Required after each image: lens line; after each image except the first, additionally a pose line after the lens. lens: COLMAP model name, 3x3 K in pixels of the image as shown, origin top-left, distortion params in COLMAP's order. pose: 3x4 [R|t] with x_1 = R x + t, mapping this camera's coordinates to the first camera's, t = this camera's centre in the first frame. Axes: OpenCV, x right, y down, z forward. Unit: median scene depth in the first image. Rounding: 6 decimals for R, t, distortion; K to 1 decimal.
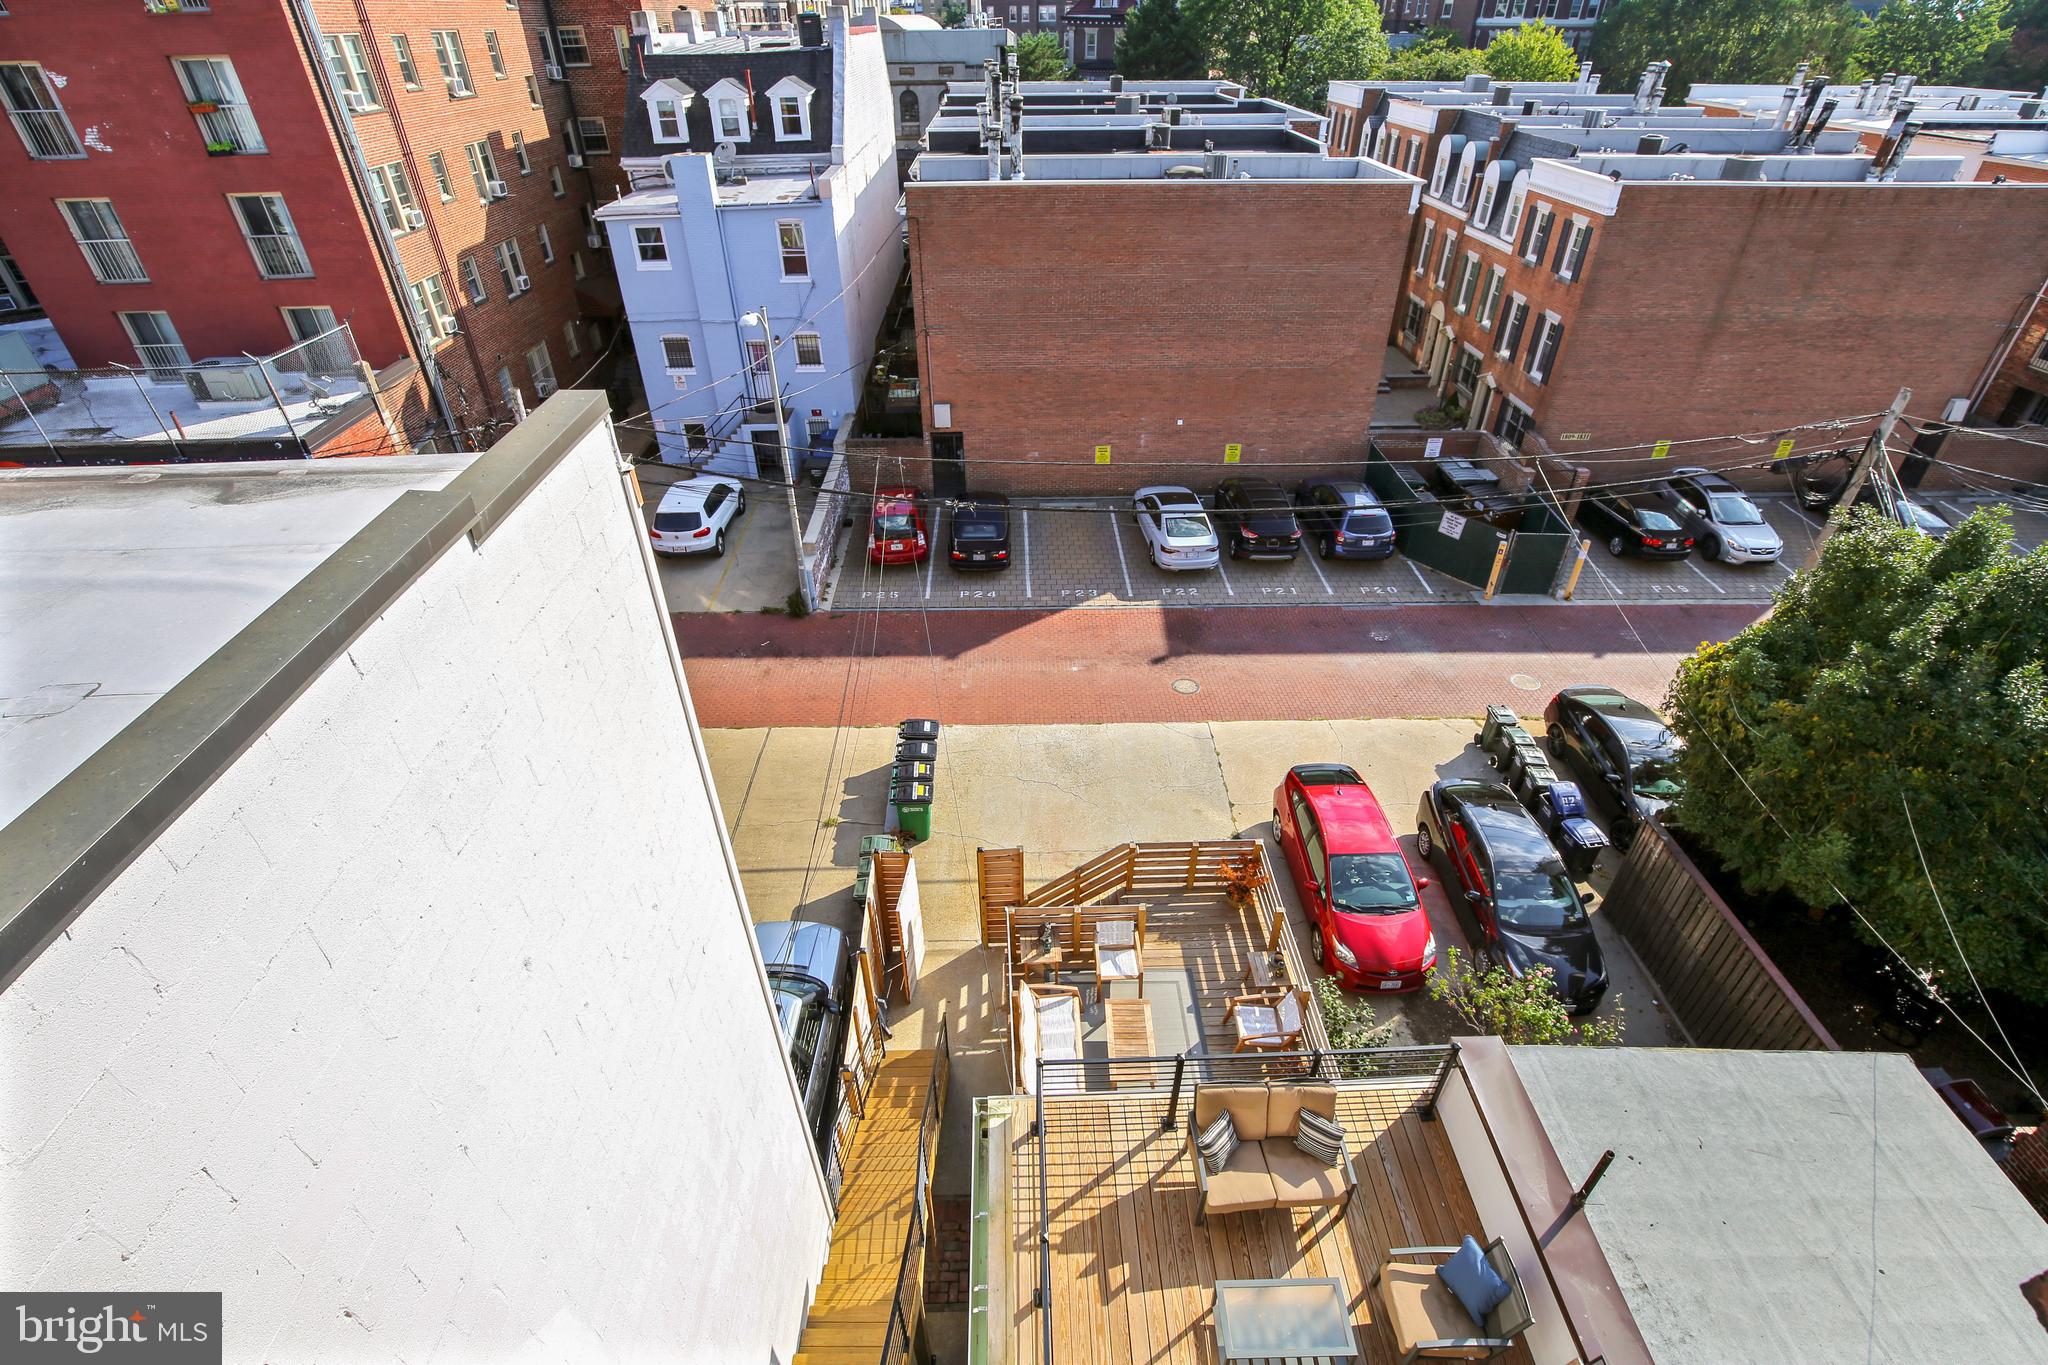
lens RADIAL K [[937.9, 0, 1024.0], [0, 937.9, 682.5], [0, 0, 1]] dist [-0.038056, 0.009163]
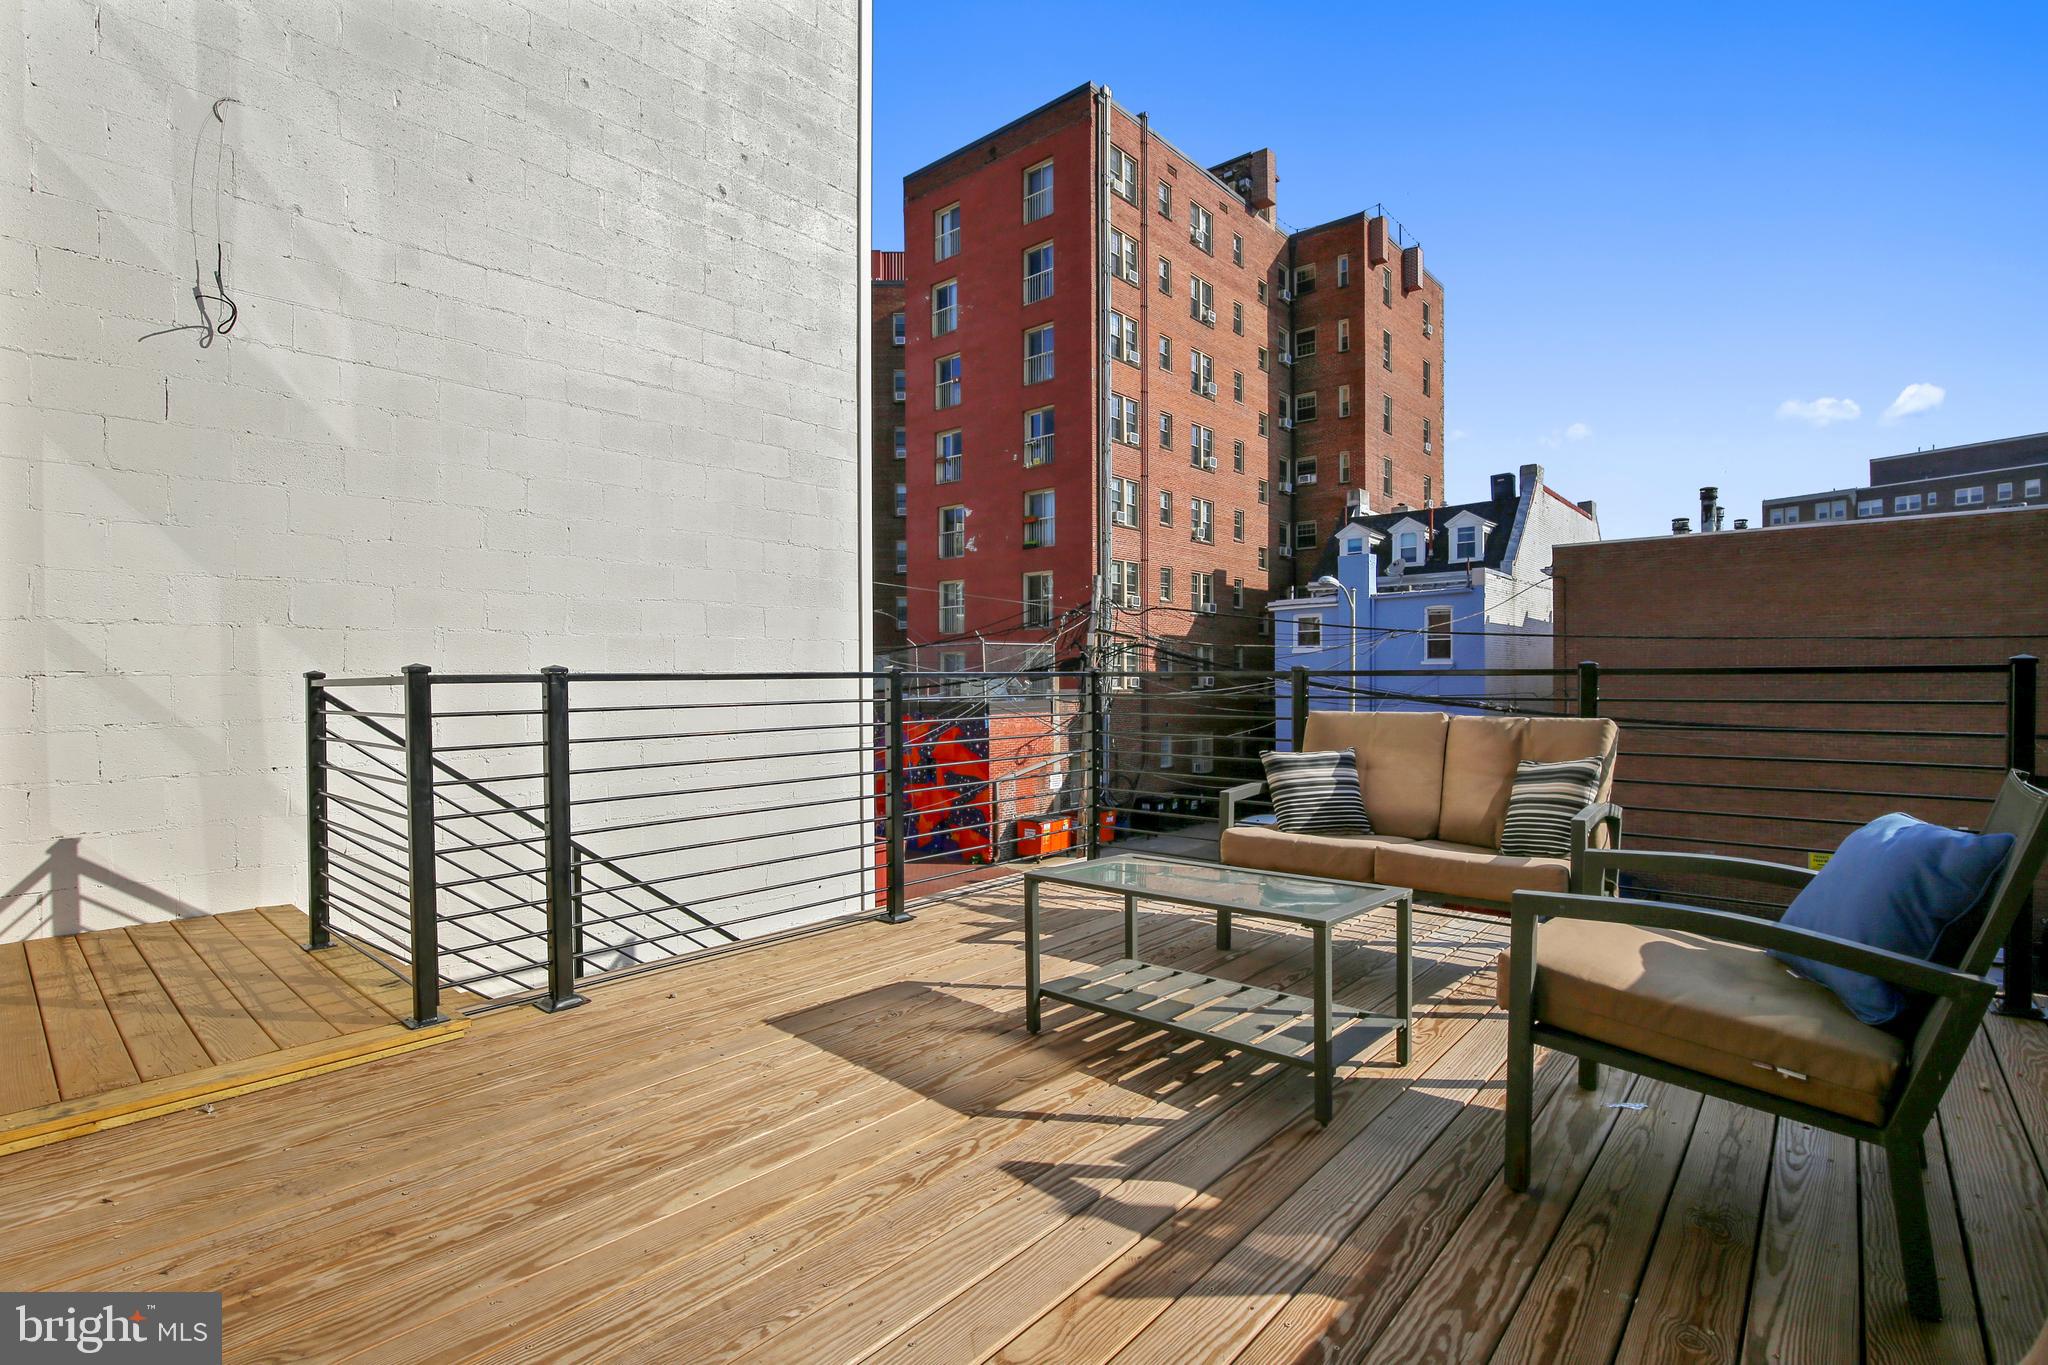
lens RADIAL K [[950.1, 0, 1024.0], [0, 950.1, 682.5], [0, 0, 1]] dist [-0.038485, 0.008191]
pose [[0.737647, 0.014579, -0.675029, 0.109101], [-0.398849, 0.816094, -0.418222, 0.181246], [0.544789, 0.577735, 0.607805, 0.149698]]
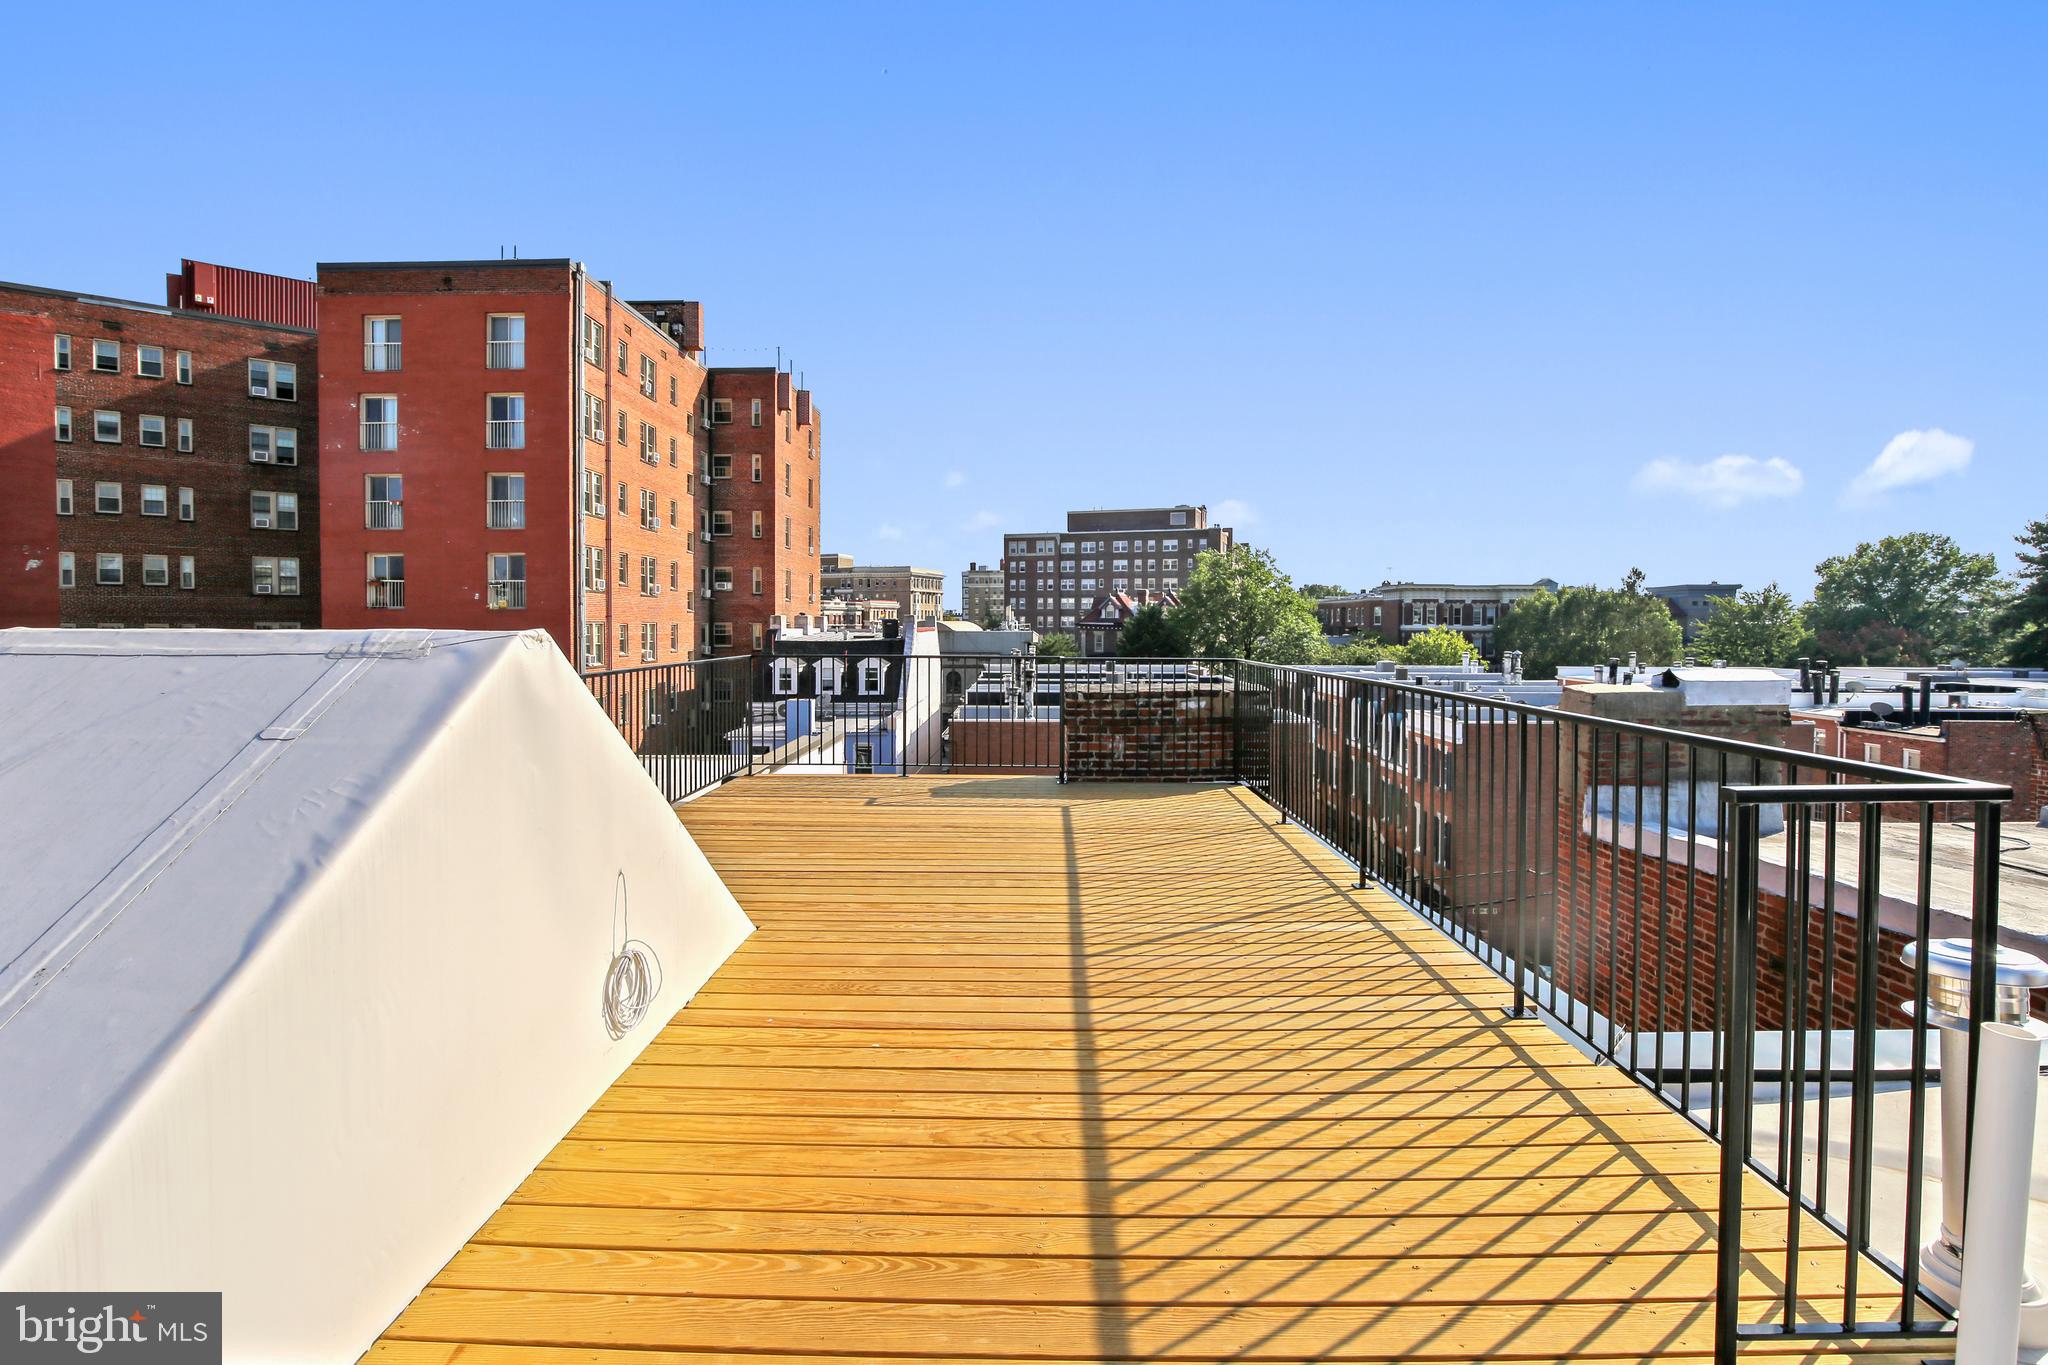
lens RADIAL K [[954.6, 0, 1013.6], [0, 954.6, 647.8], [0, 0, 1]] dist [-0.028800, 0.001140]
pose [[0.999063, 0.011178, -0.041810, 0.026181], [-0.032842, 0.824991, -0.564191, 0.166156], [0.028186, 0.565035, 0.824585, -0.228843]]
